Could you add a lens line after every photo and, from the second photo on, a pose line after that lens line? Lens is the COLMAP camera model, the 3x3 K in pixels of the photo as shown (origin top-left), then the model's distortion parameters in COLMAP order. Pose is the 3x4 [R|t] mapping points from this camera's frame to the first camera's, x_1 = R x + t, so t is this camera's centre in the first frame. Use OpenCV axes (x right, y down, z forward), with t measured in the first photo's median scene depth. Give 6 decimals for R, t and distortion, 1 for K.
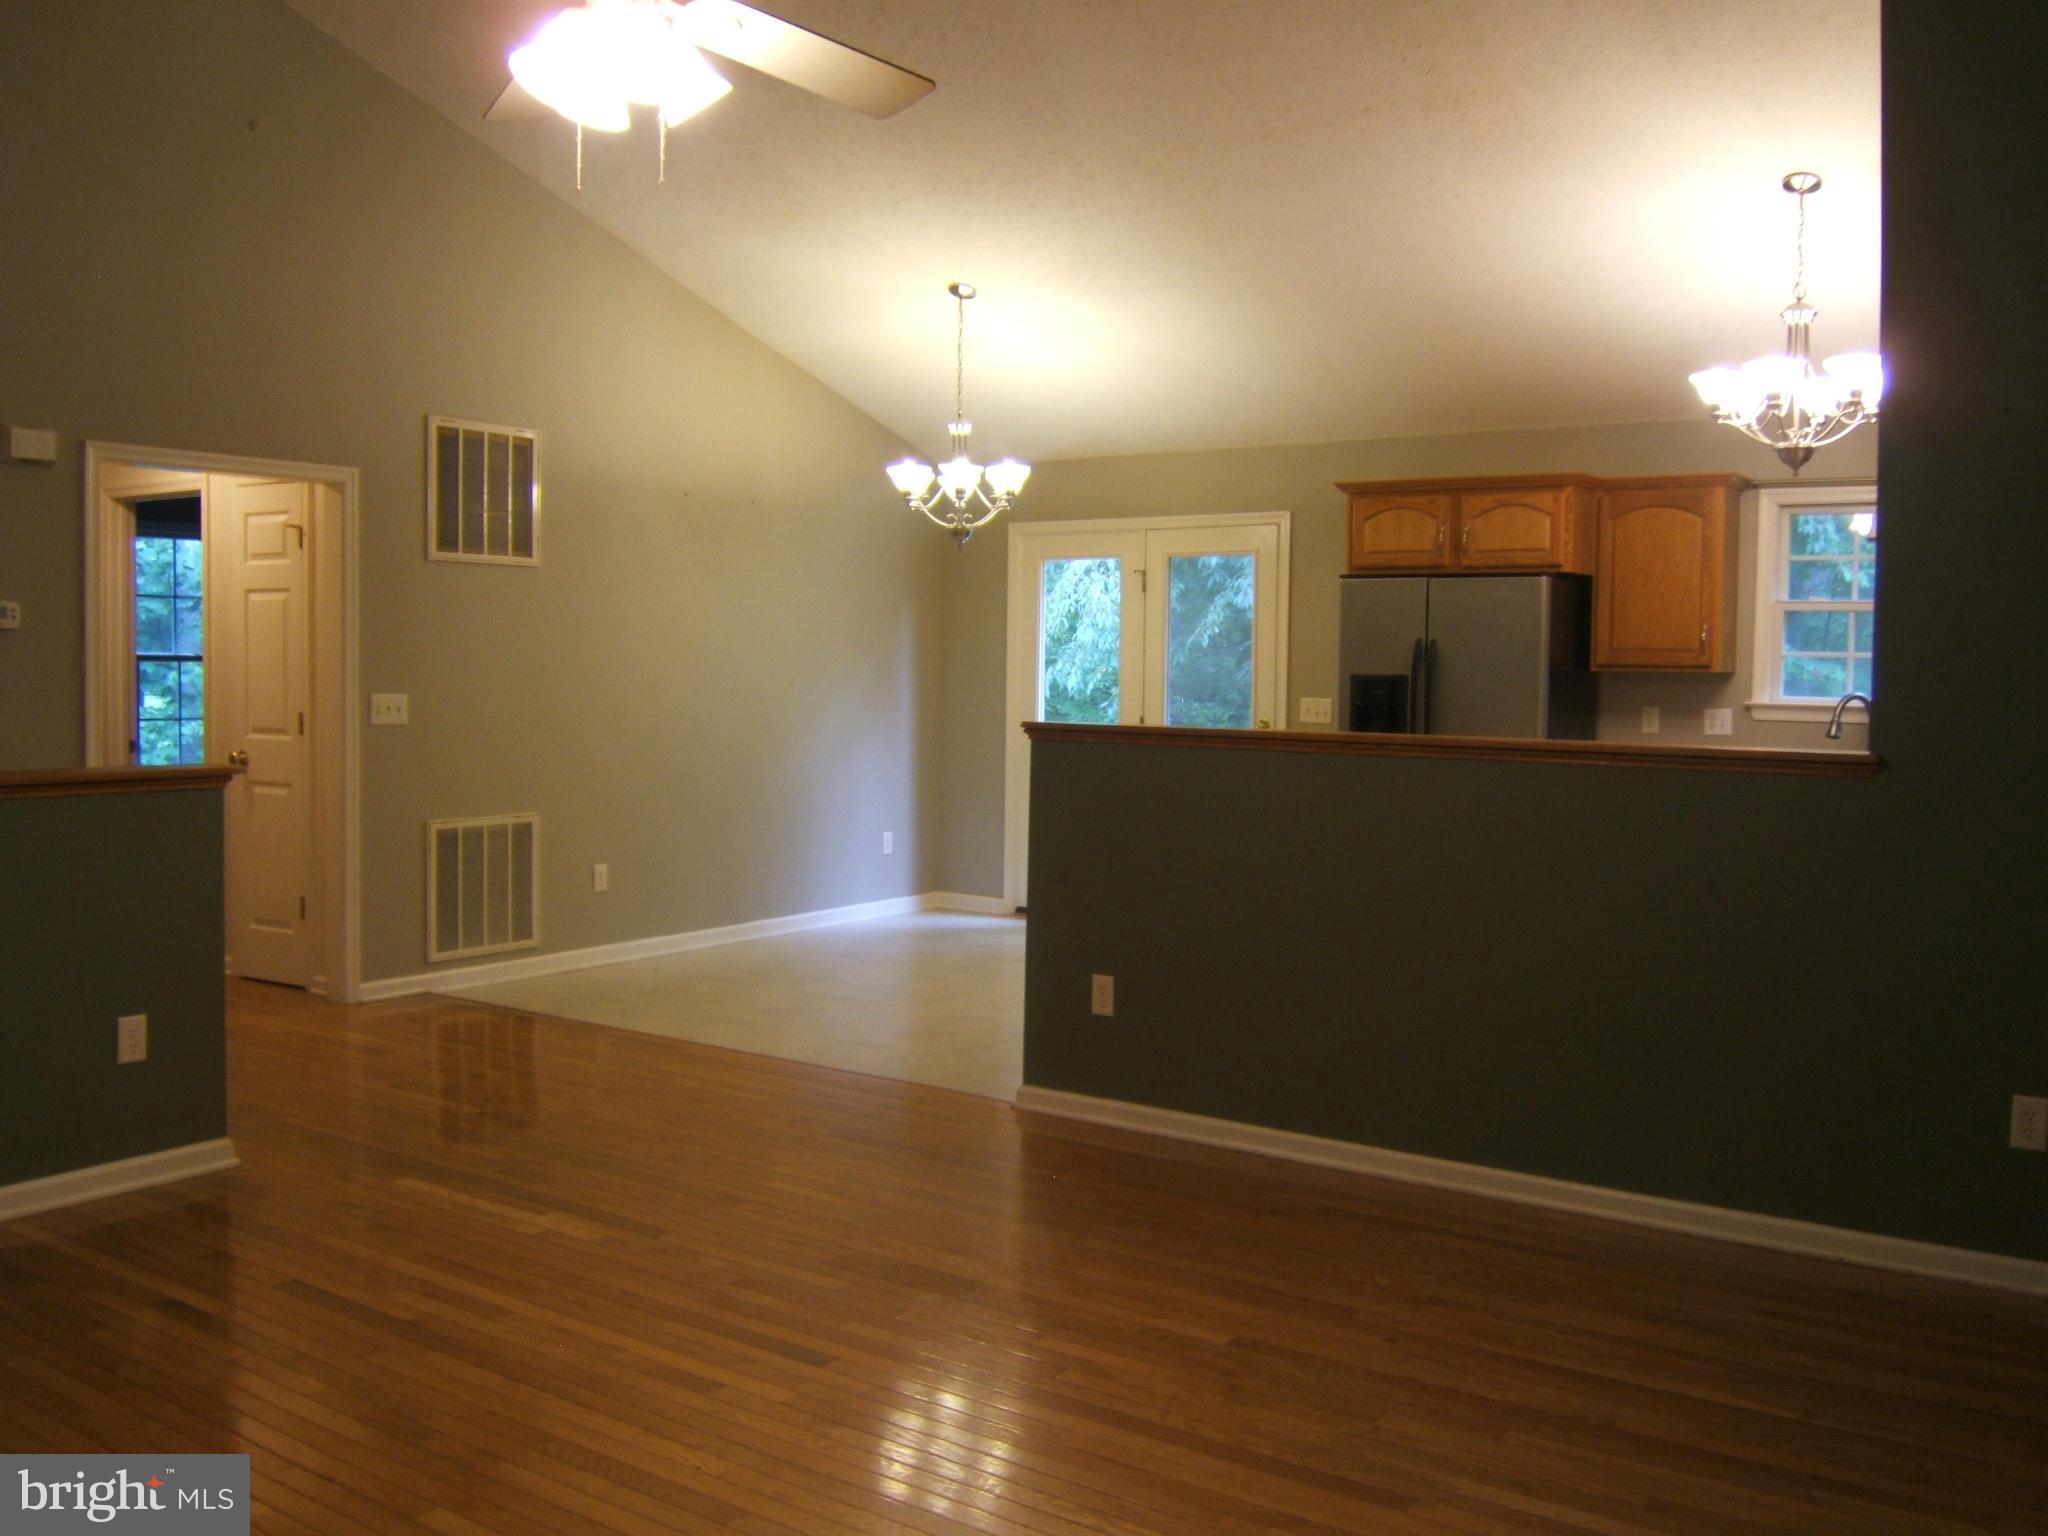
lens RADIAL K [[1750.7, 0, 1036.8], [0, 1750.7, 762.4], [0, 0, 1]] dist [-0.050275, -0.012076]
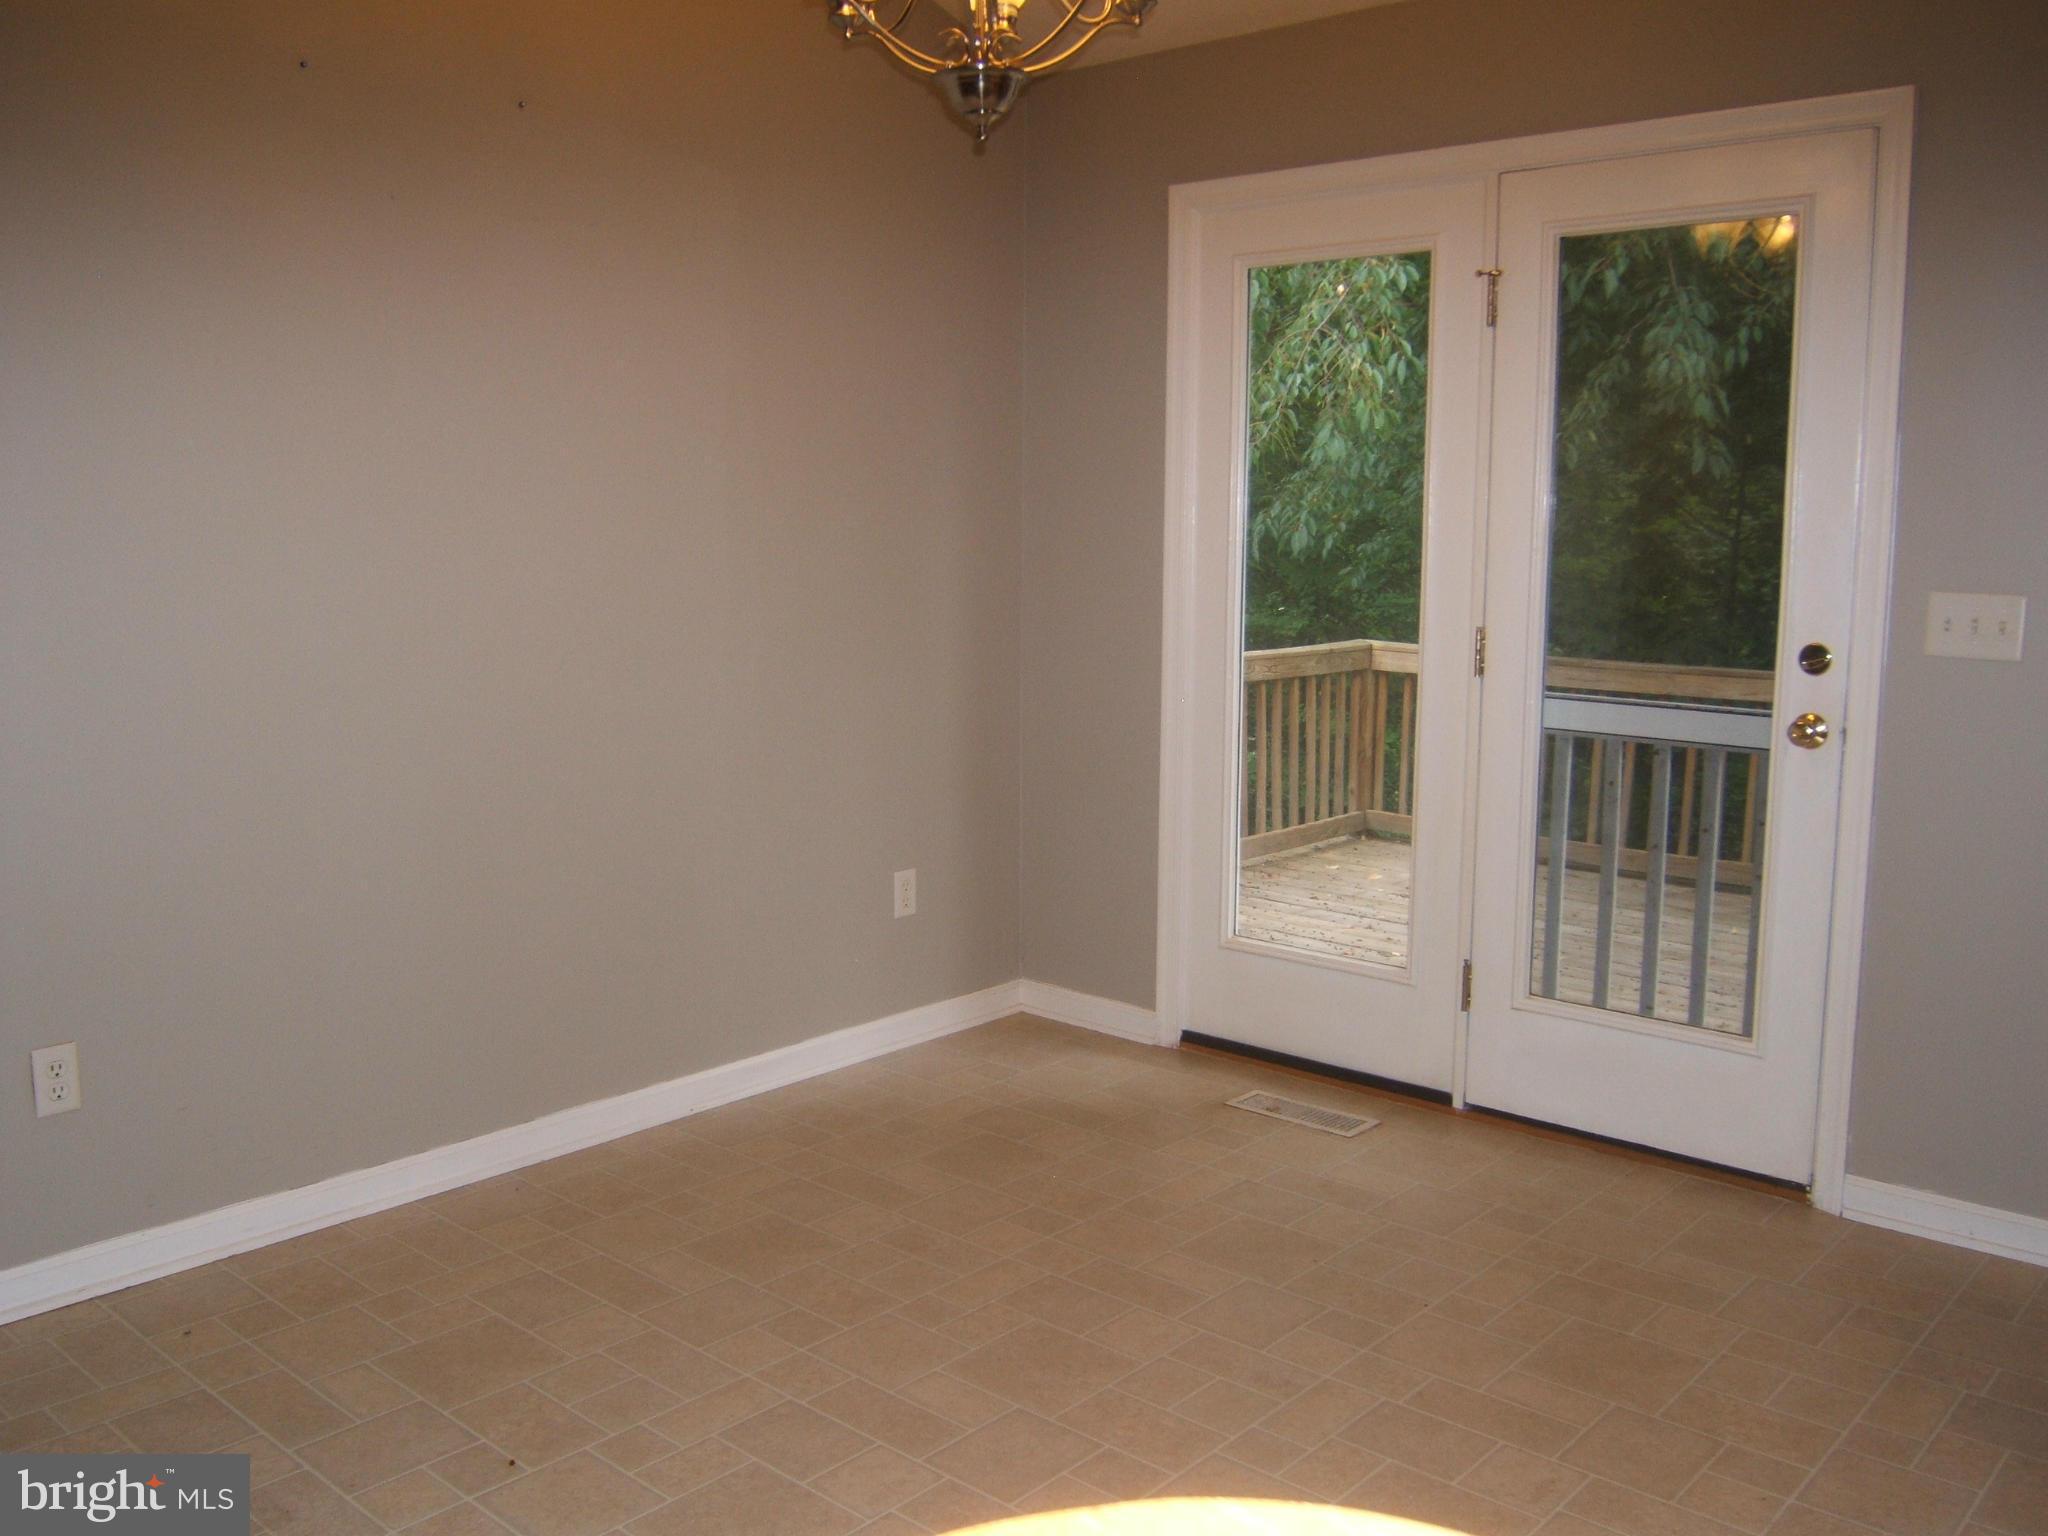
lens RADIAL K [[1750.7, 0, 1018.1], [0, 1750.7, 774.6], [0, 0, 1]] dist [-0.050275, -0.012076]
pose [[0.991751, 0.011150, -0.127694, 0.004922], [0.000717, 0.995711, 0.092512, -0.036288], [0.128177, -0.091840, 0.987490, 0.694157]]
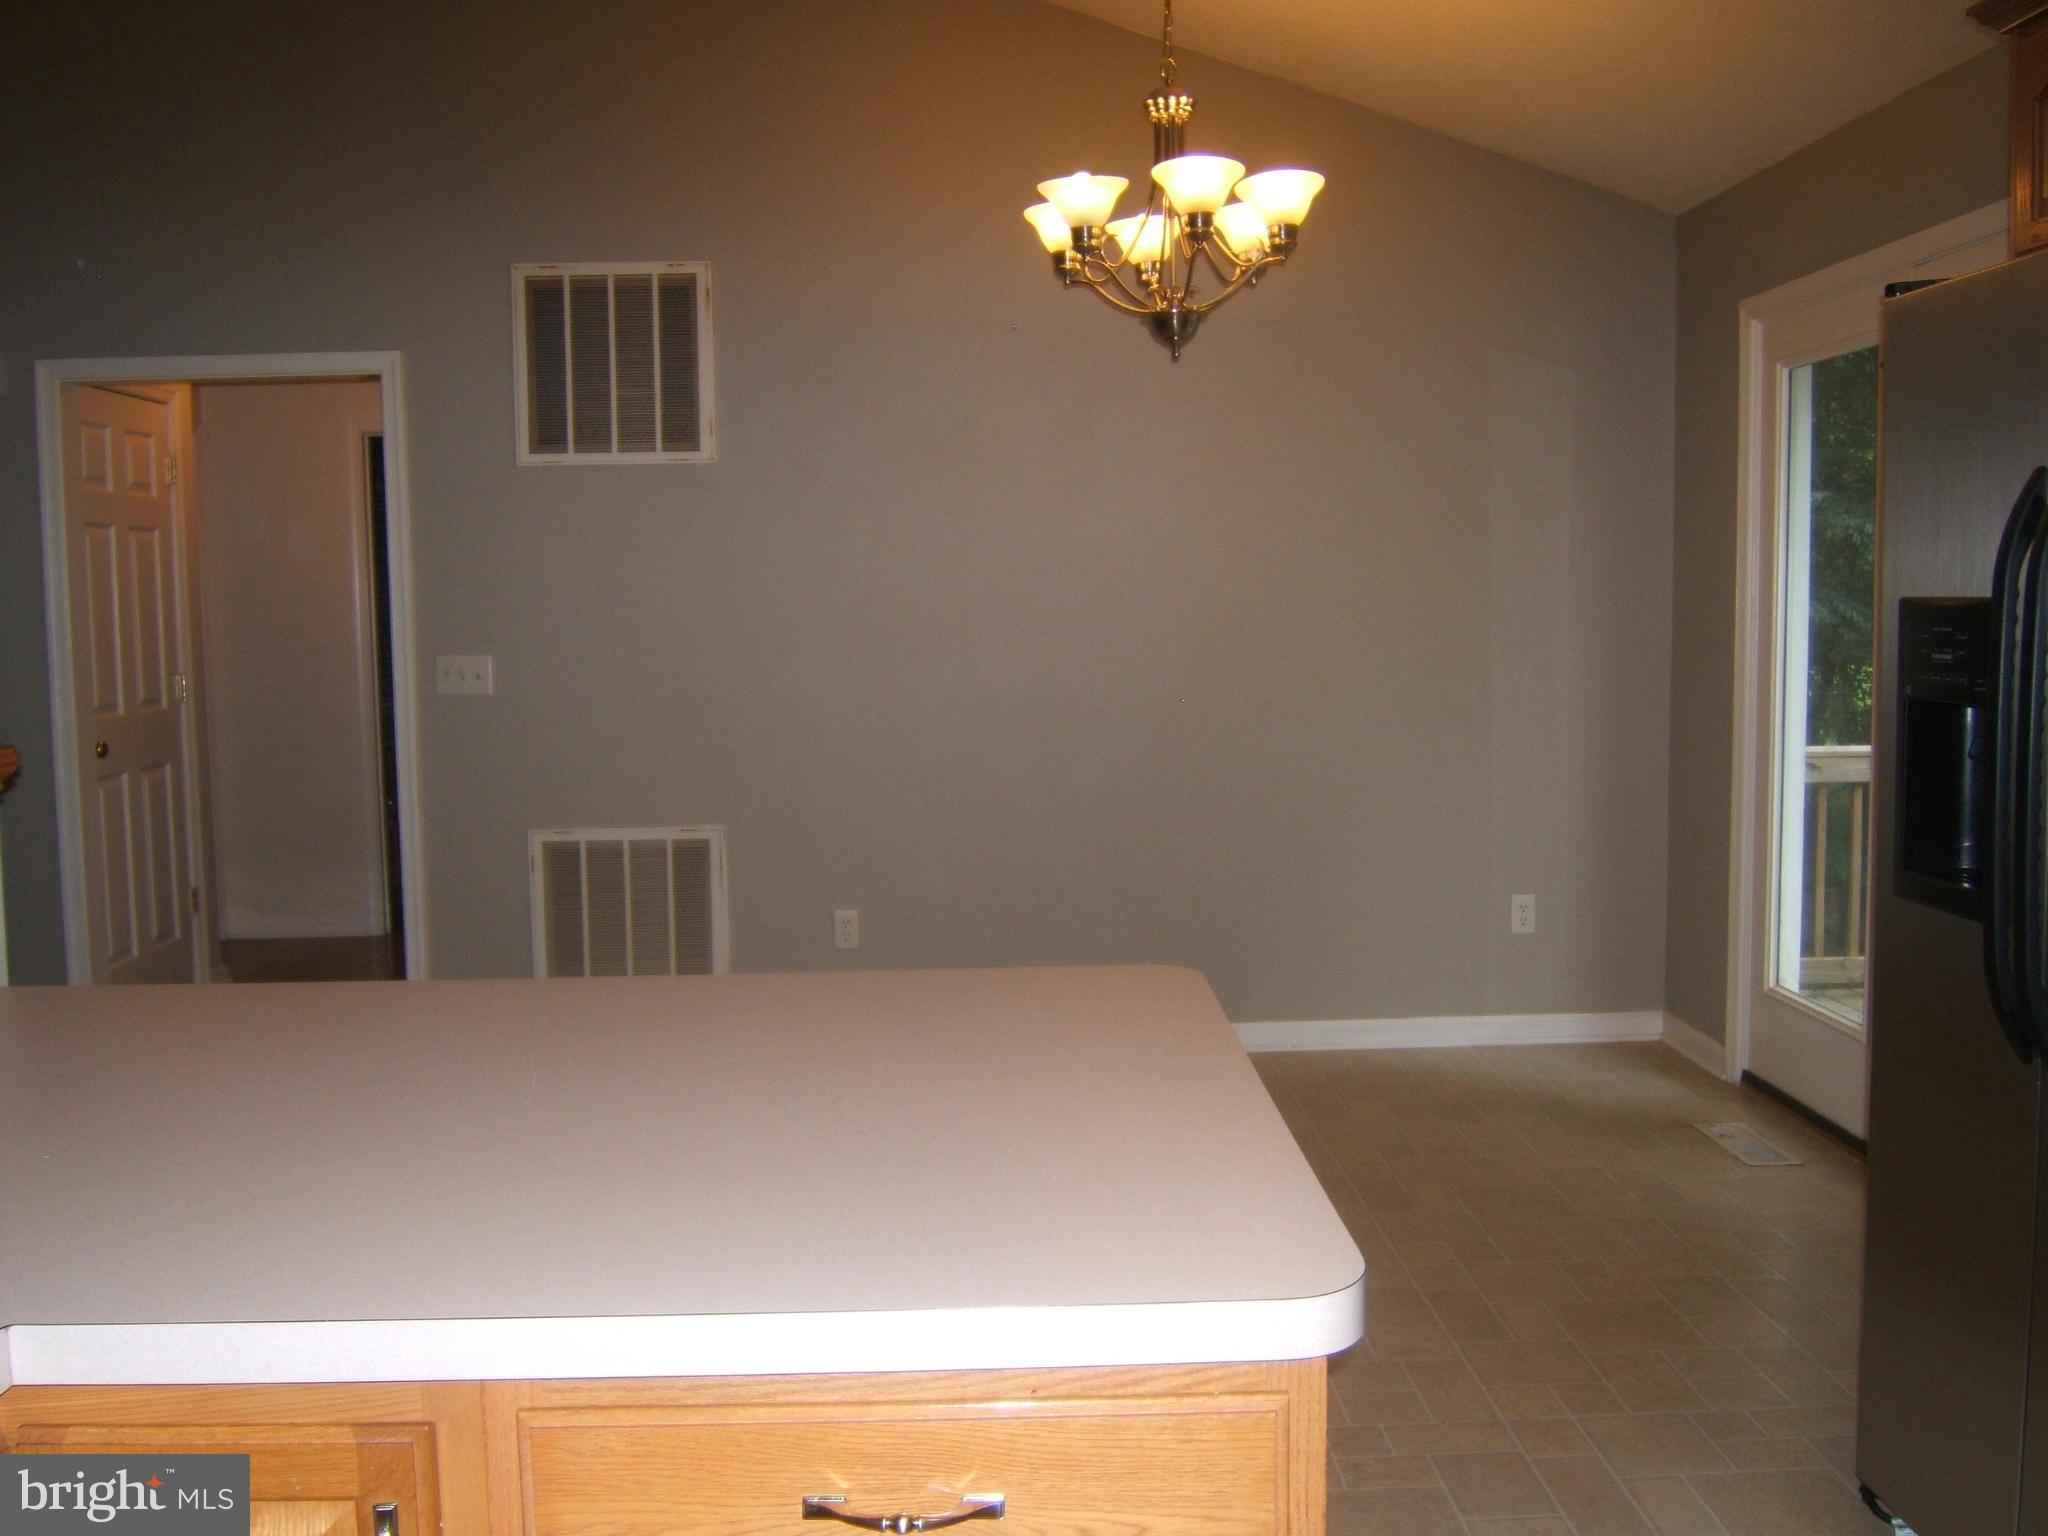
lens RADIAL K [[1750.7, 0, 1021.8], [0, 1750.7, 761.5], [0, 0, 1]] dist [-0.050275, -0.012076]
pose [[0.589668, 0.051673, -0.805991, 0.333974], [-0.021842, 0.998607, 0.048041, -0.032106], [0.807351, -0.010724, 0.589974, 0.694058]]
